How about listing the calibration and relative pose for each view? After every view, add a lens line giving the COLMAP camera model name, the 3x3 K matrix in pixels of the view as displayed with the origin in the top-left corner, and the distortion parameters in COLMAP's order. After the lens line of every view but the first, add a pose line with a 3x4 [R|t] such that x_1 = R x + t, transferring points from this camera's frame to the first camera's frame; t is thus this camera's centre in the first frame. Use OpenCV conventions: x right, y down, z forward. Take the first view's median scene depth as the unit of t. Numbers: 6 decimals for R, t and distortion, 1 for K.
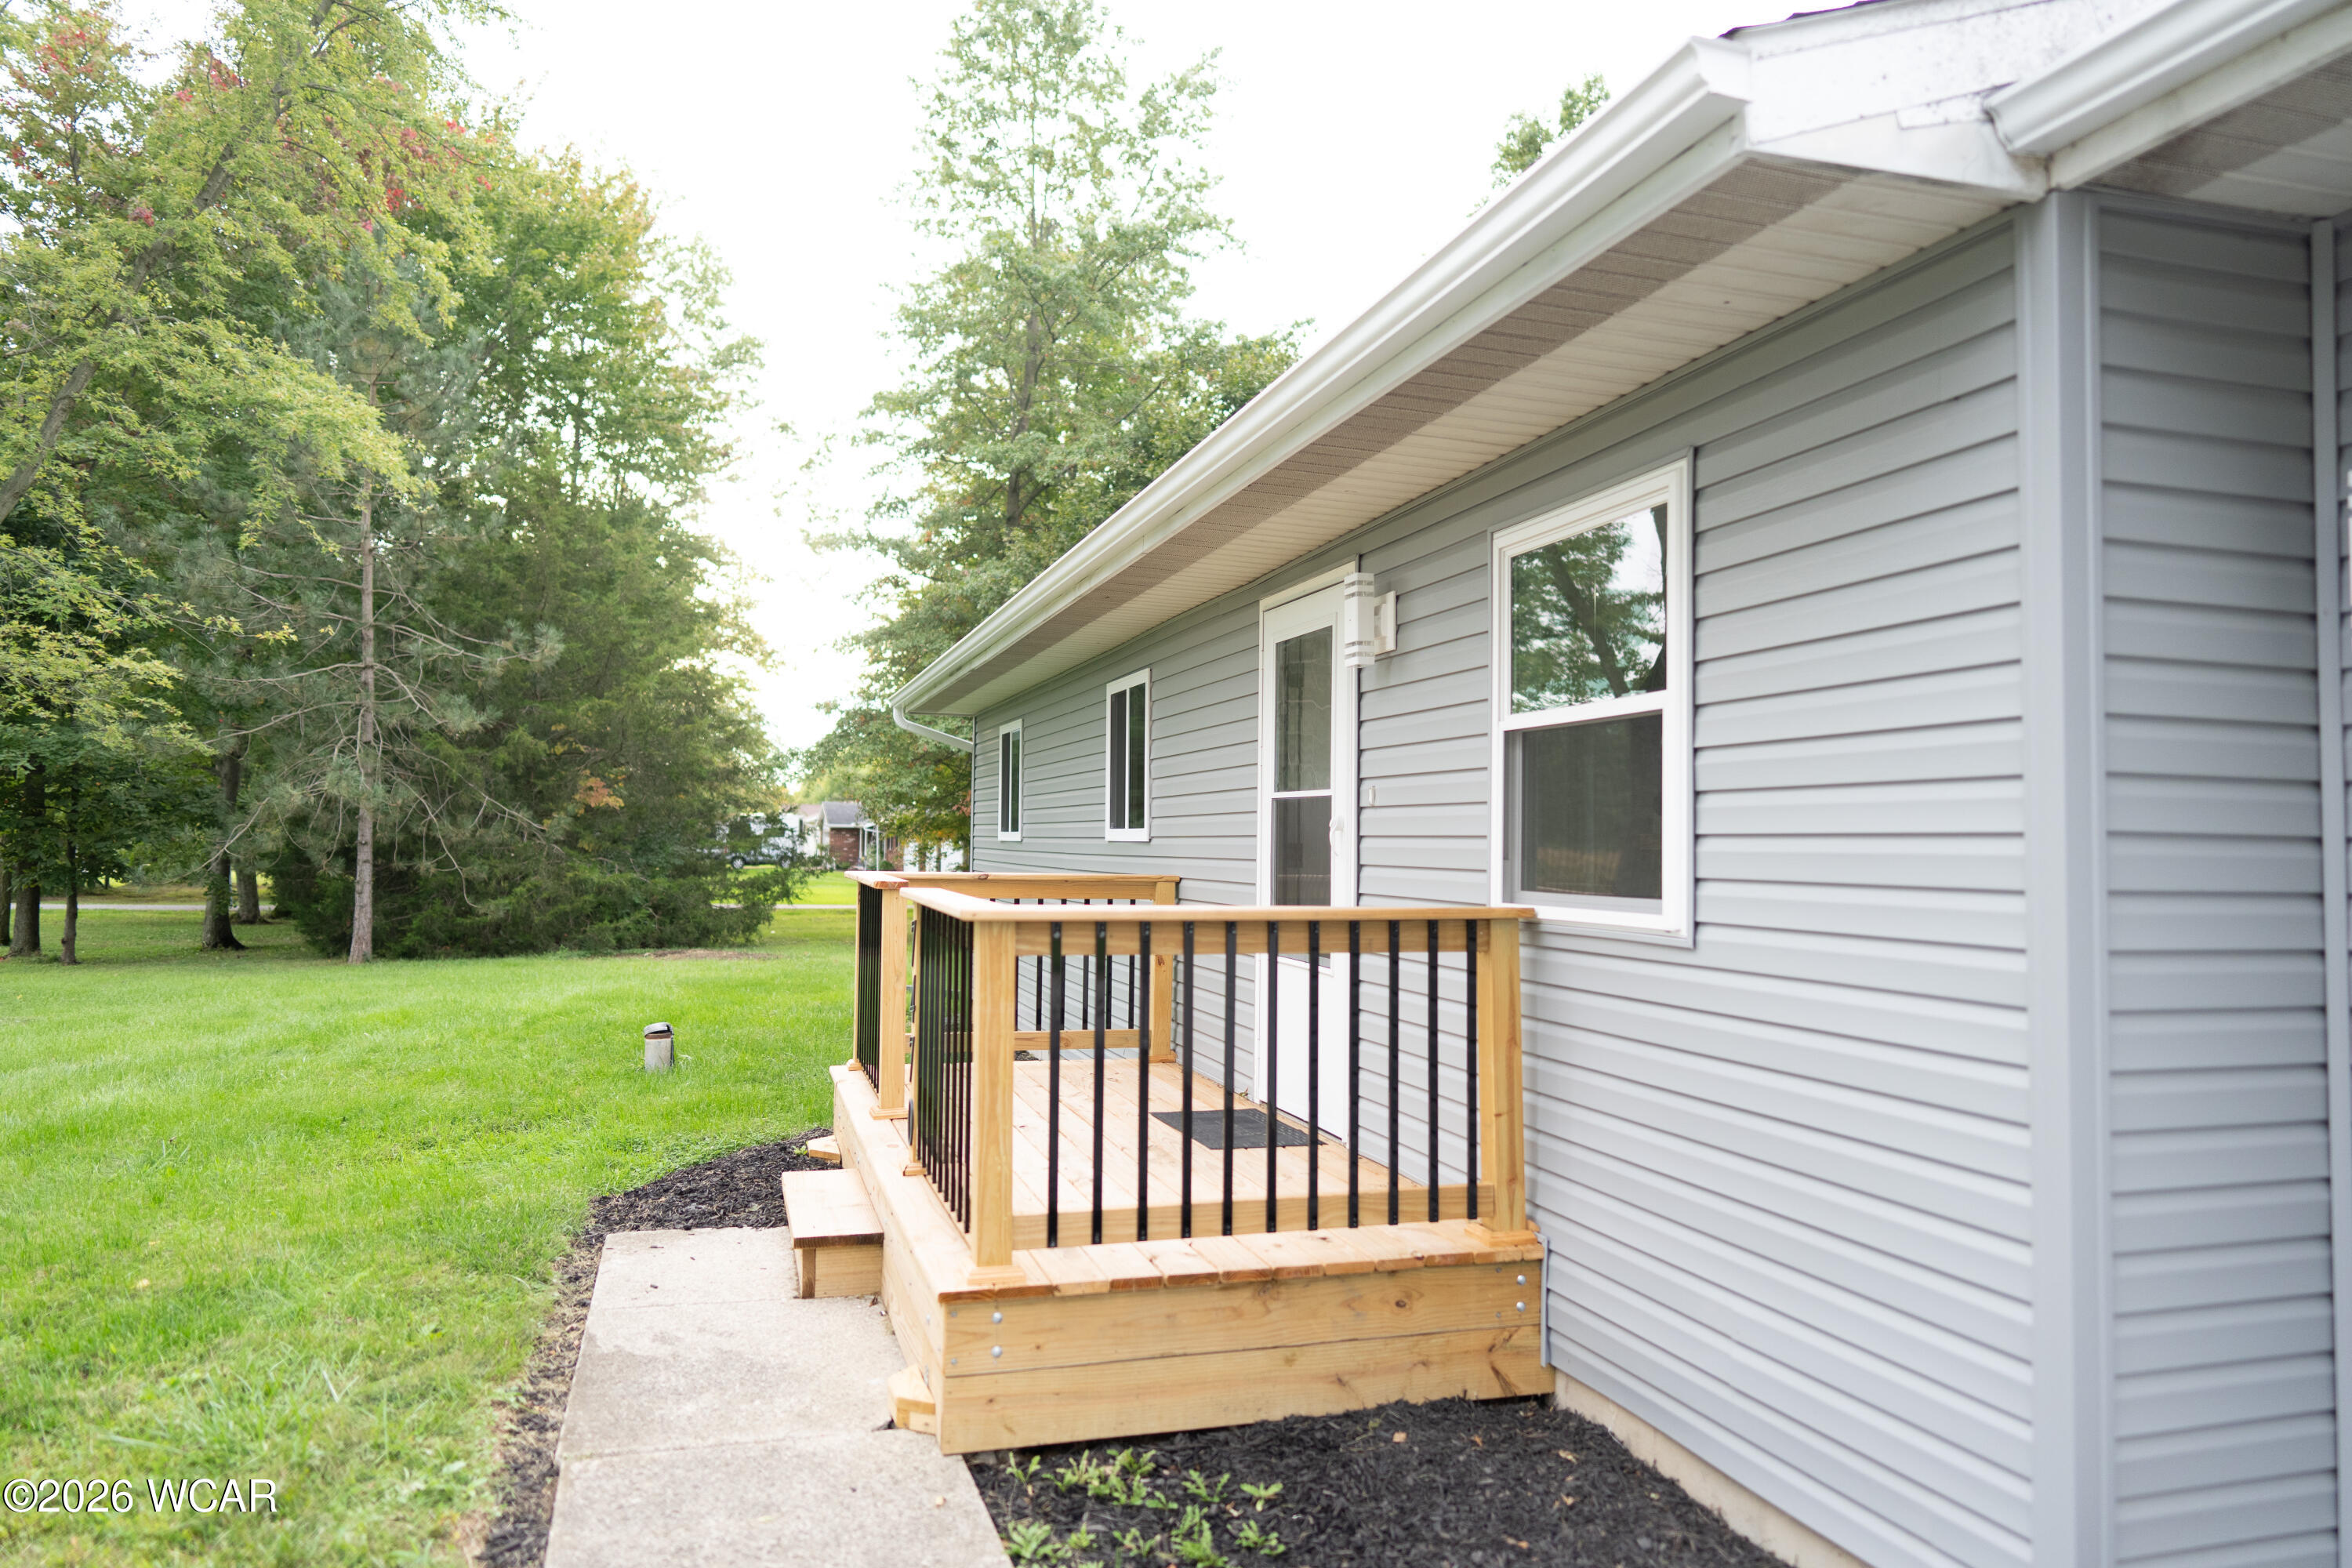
lens RADIAL K [[1555.3, 0, 1176.0], [0, 1555.3, 784.0], [0, 0, 1]] dist [0.009750, -0.000028]
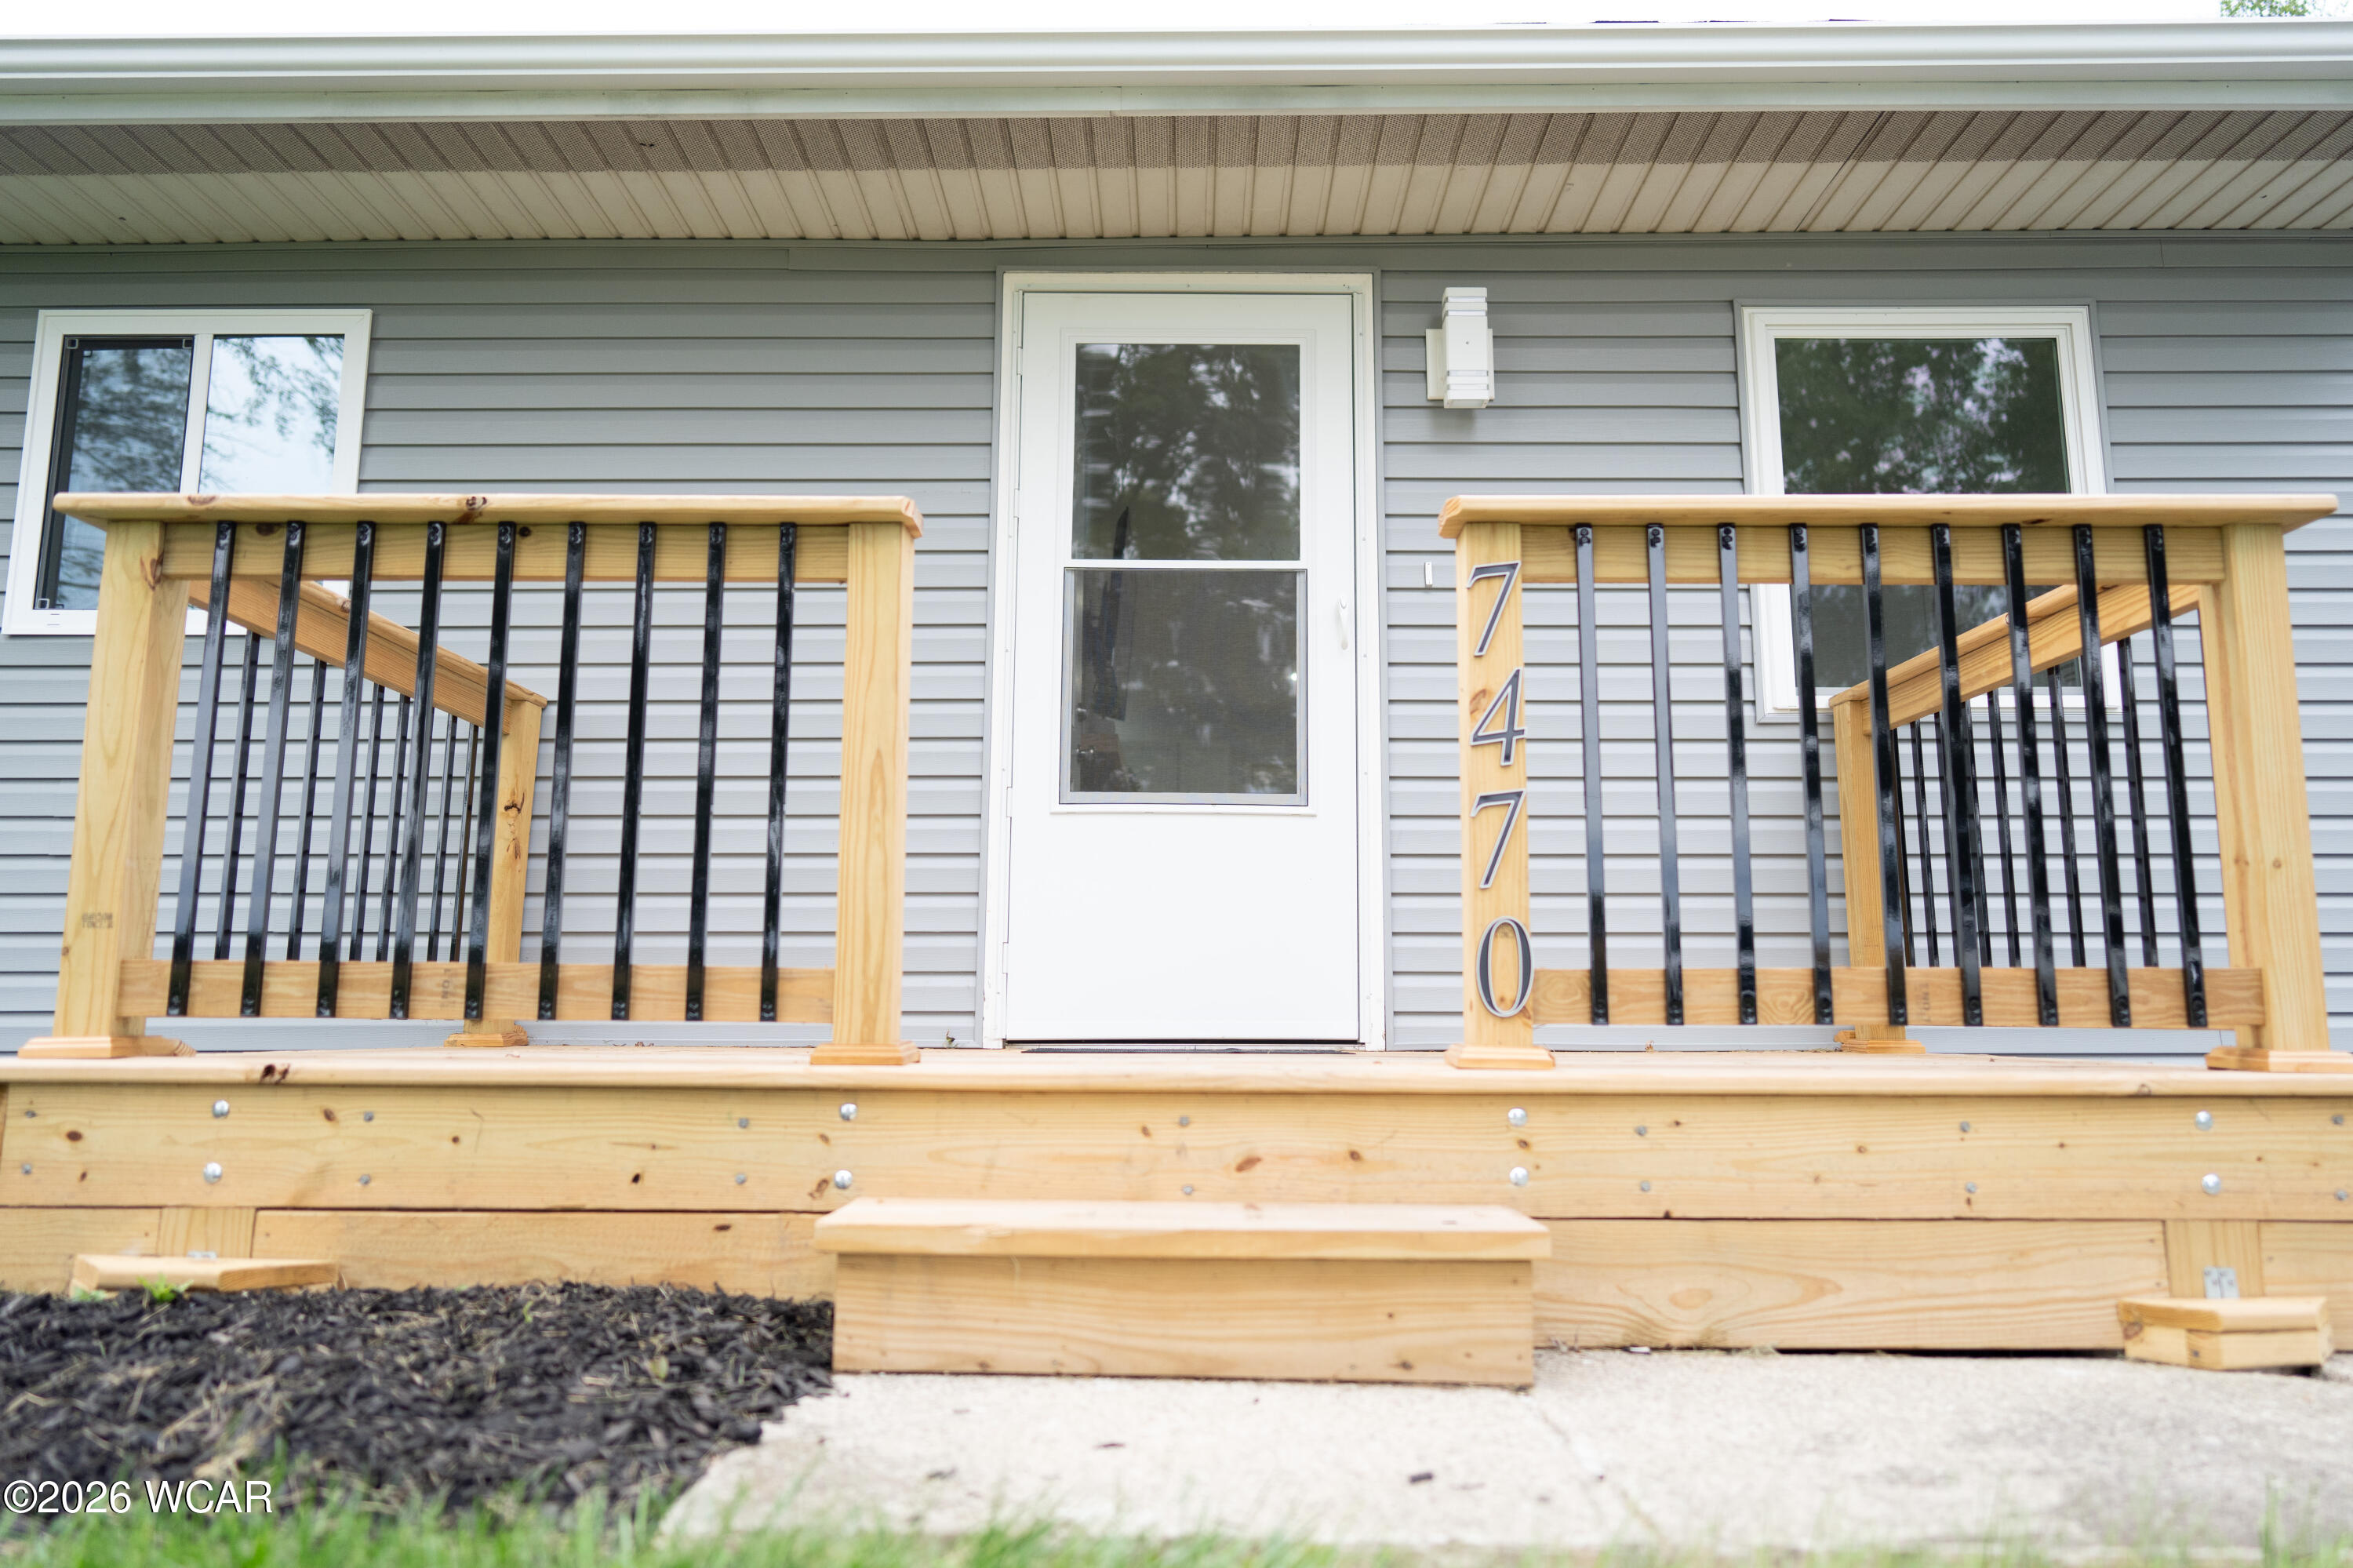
lens RADIAL K [[1523.3, 0, 1176.5], [0, 1523.3, 784.0], [0, 0, 1]] dist [-0.005613, -0.001815]
pose [[0.312957, 0.122820, 0.941793, -0.567664], [-0.042220, 0.992422, -0.115393, 0.193598], [-0.948829, -0.003649, 0.315771, 0.749853]]
